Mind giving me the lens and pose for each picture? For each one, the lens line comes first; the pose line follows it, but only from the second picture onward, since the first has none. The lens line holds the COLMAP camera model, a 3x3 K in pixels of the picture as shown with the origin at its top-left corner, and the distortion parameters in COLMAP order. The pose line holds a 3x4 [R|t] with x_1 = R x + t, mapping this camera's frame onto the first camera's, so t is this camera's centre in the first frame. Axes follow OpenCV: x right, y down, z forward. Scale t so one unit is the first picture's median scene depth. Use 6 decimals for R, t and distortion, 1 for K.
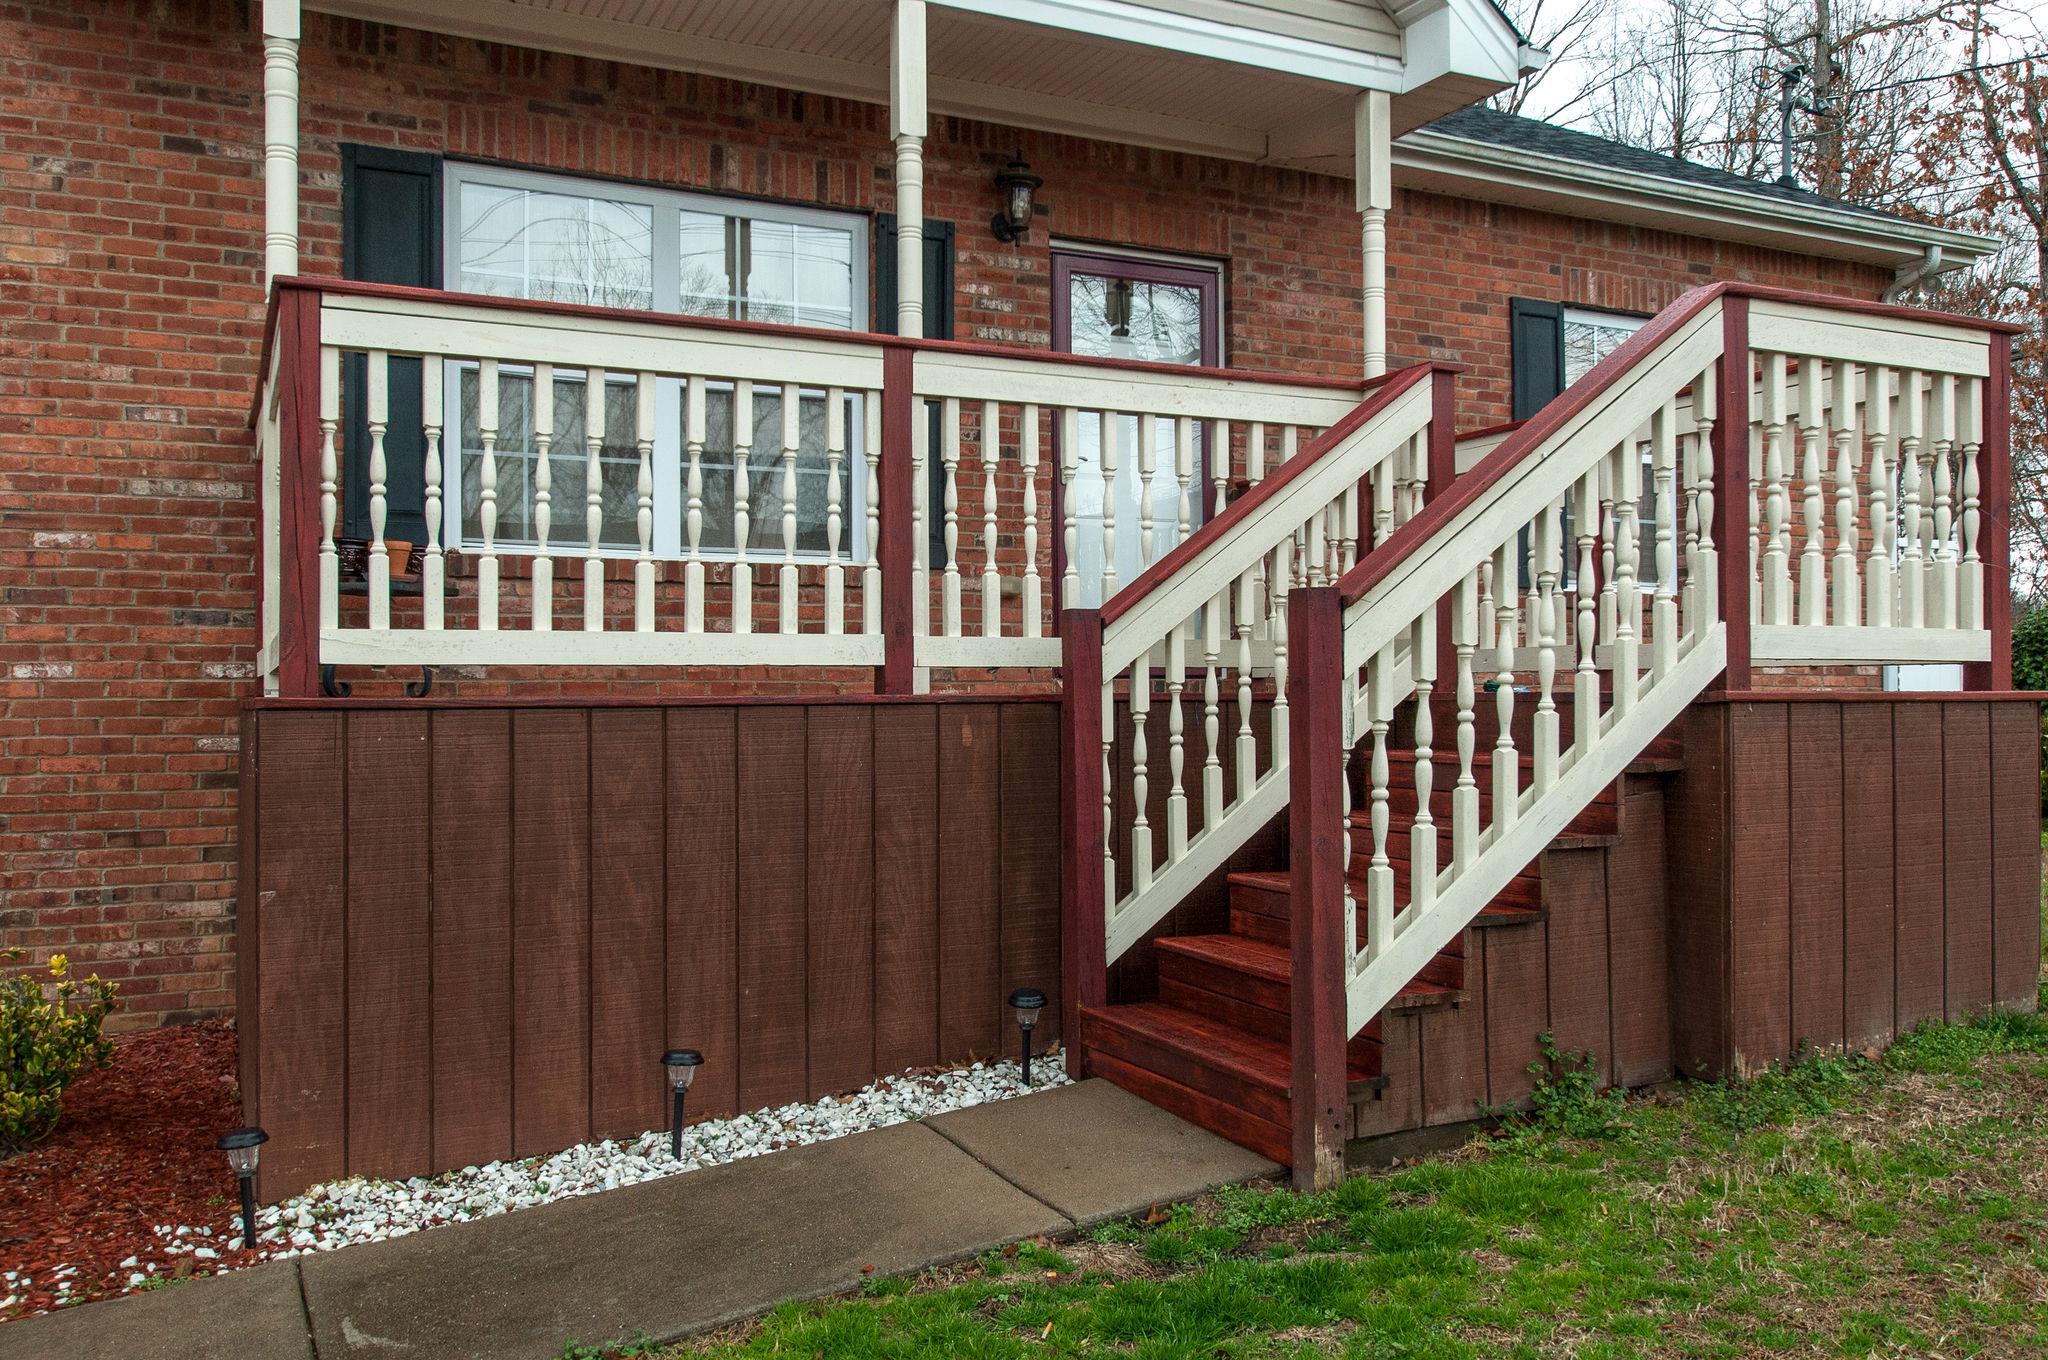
lens RADIAL K [[1741.5, 0, 1024.0], [0, 1741.5, 610.6], [0, 0, 1]] dist [0.002340, 0.004875]
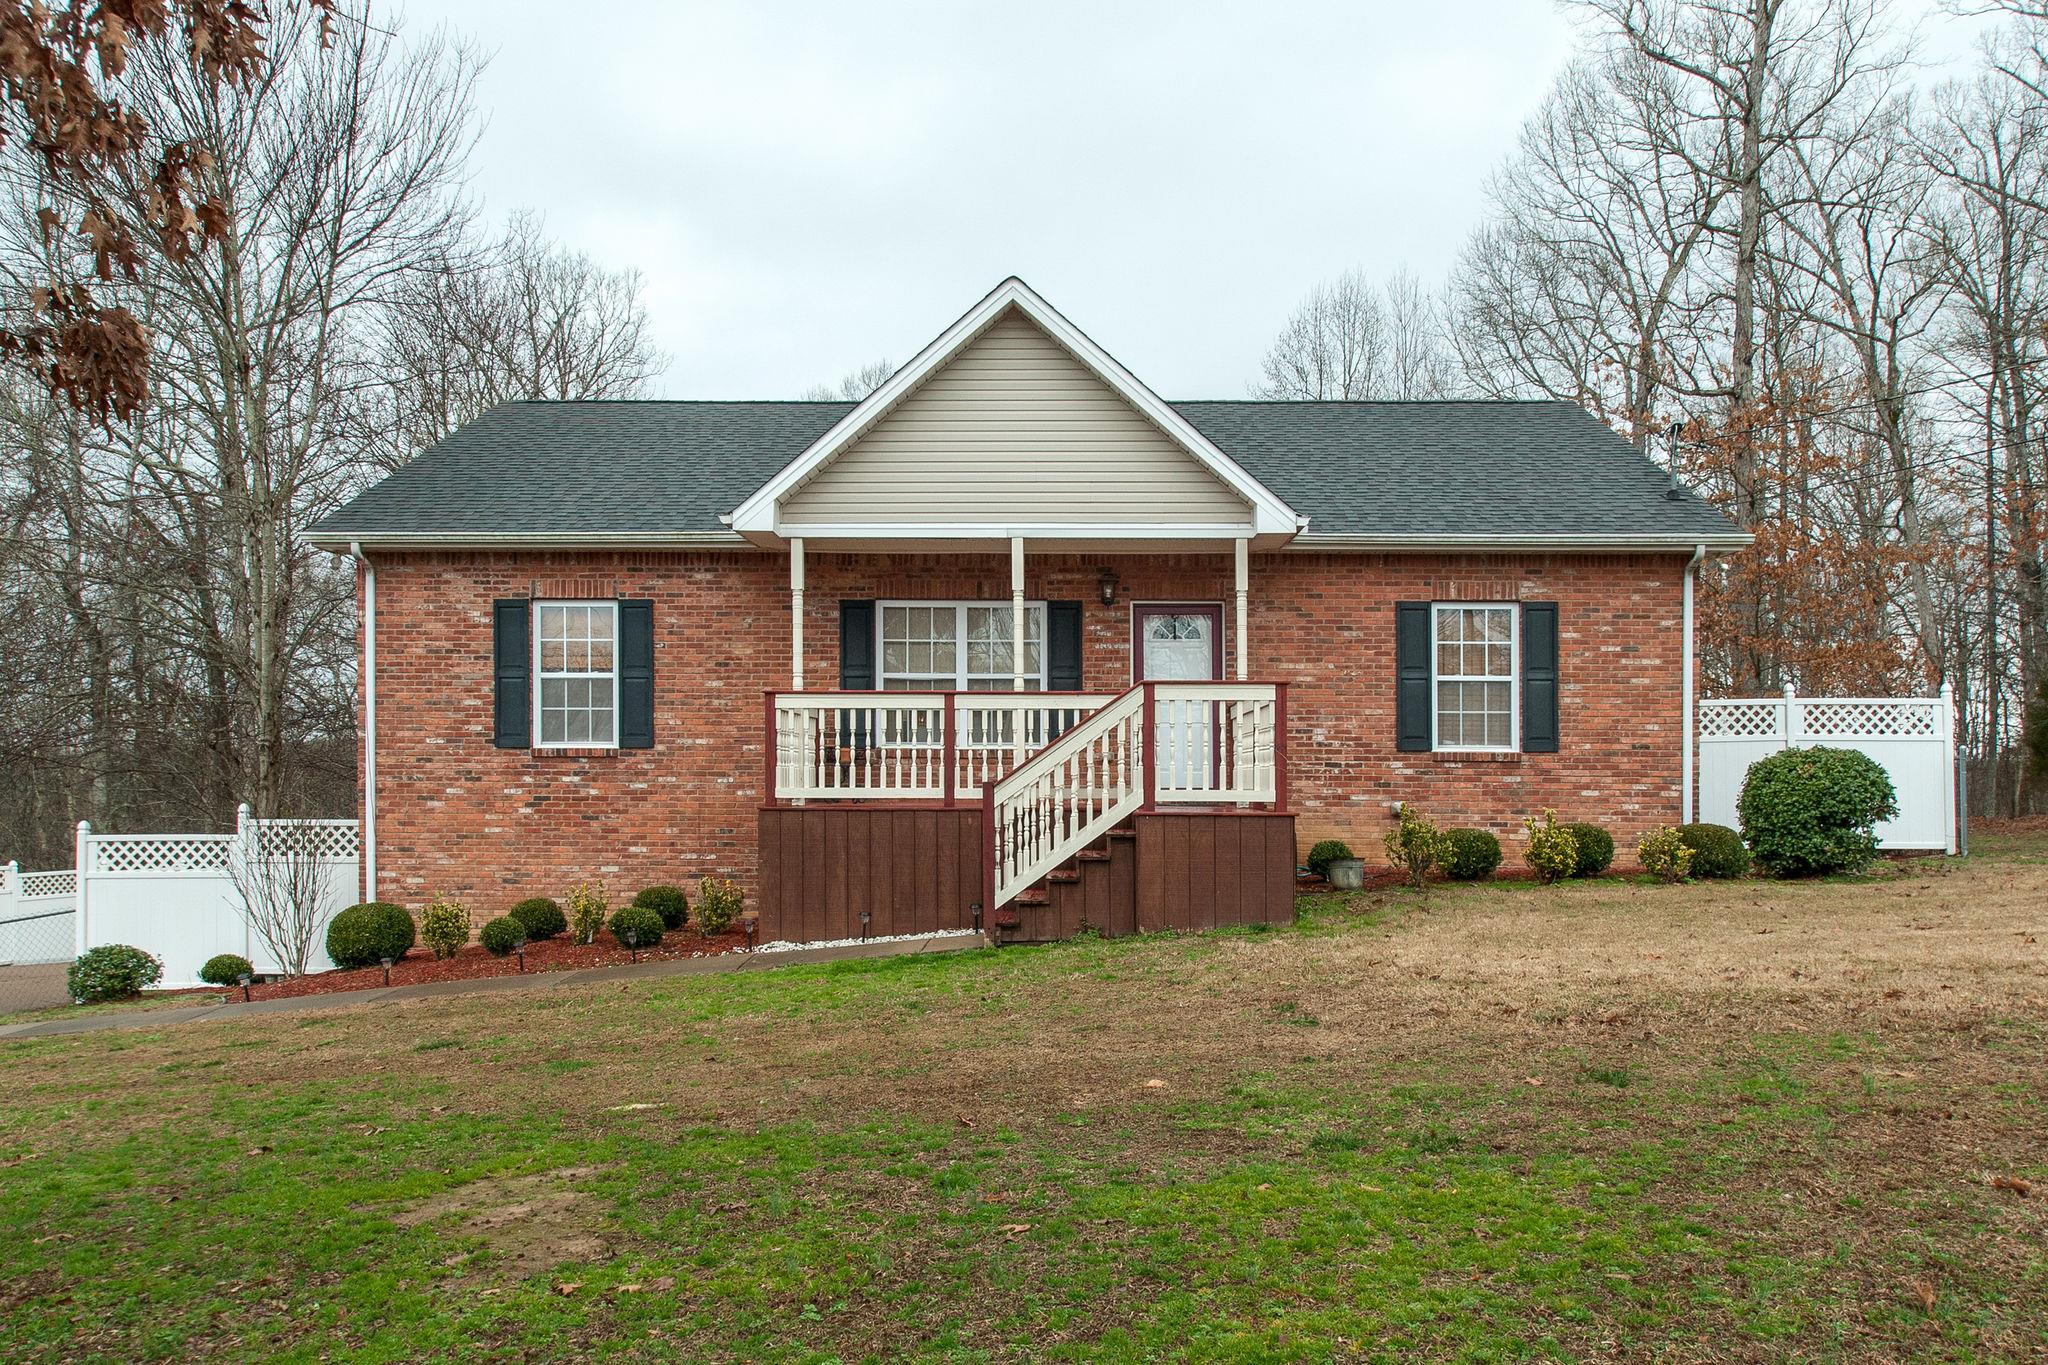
lens RADIAL K [[1741.5, 0, 1024.0], [0, 1741.5, 613.1], [0, 0, 1]] dist [0.002340, 0.004875]
pose [[0.878095, -0.036508, -0.477092, 1.529580], [0.016356, 0.998792, -0.046326, -0.150287], [0.478207, 0.032876, 0.877632, -1.654941]]
